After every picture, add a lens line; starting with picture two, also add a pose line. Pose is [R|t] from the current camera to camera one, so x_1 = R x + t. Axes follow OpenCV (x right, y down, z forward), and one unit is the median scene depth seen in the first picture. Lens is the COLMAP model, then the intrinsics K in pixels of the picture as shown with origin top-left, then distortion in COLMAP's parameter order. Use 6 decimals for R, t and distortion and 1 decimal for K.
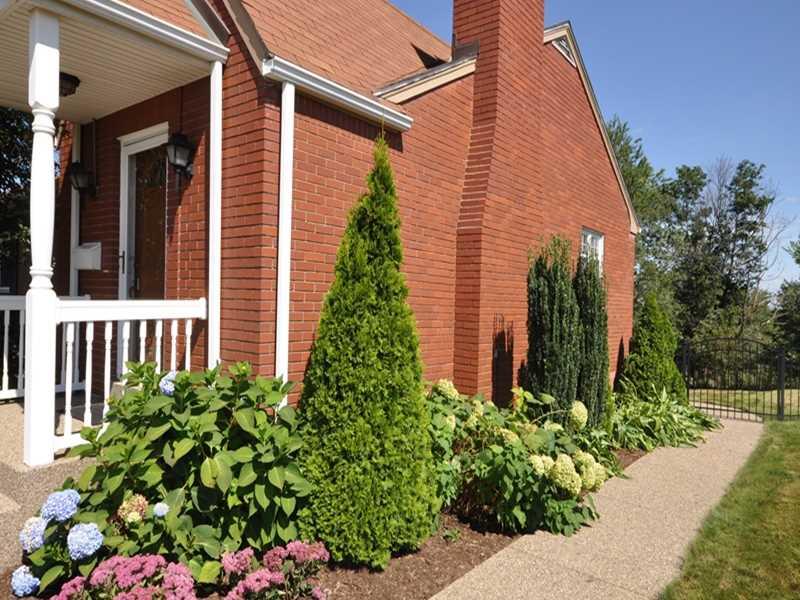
lens RADIAL K [[561.8, 0, 401.3], [0, 561.8, 299.6], [0, 0, 1]] dist [0.024940, 0.002823]
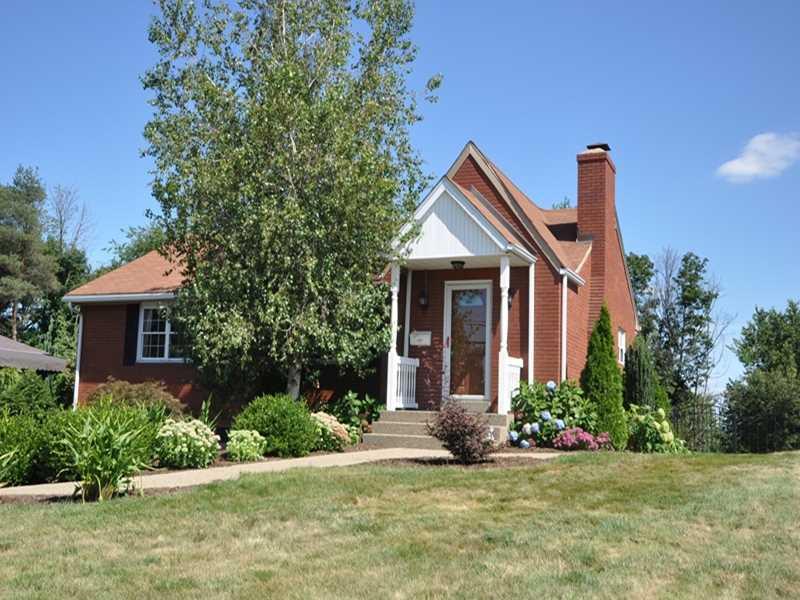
lens RADIAL K [[860.4, 0, 397.2], [0, 860.4, 301.6], [0, 0, 1]] dist [0.000714, 0.000000]
pose [[0.973931, 0.040582, 0.223187, -0.204563], [-0.012673, 0.992065, -0.125089, 0.026842], [-0.226492, 0.119000, 0.966716, -0.294611]]
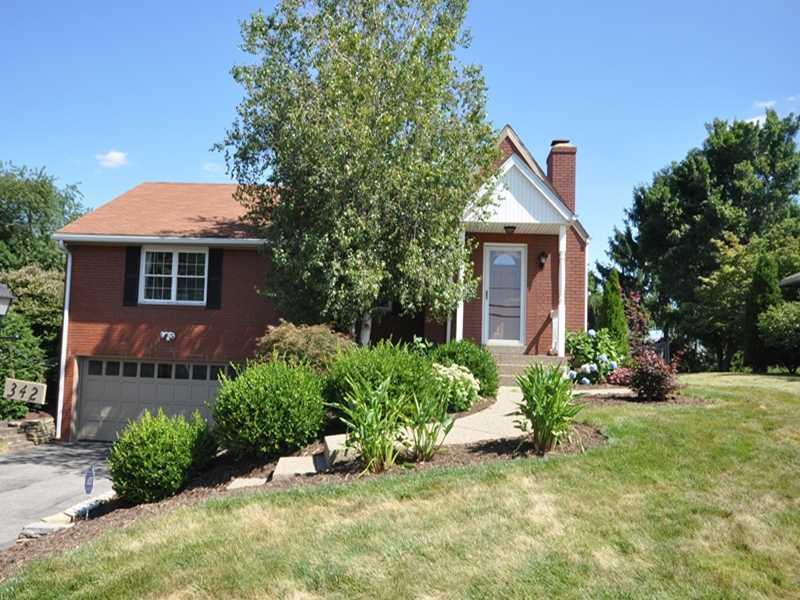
lens RADIAL K [[682.5, 0, 393.8], [0, 682.5, 301.4], [0, 0, 1]] dist [-0.000425, -0.004642]
pose [[0.824165, 0.055621, 0.563611, -0.366110], [-0.017231, 0.997168, -0.073210, 0.027010], [-0.566087, 0.050625, 0.822790, -0.172878]]
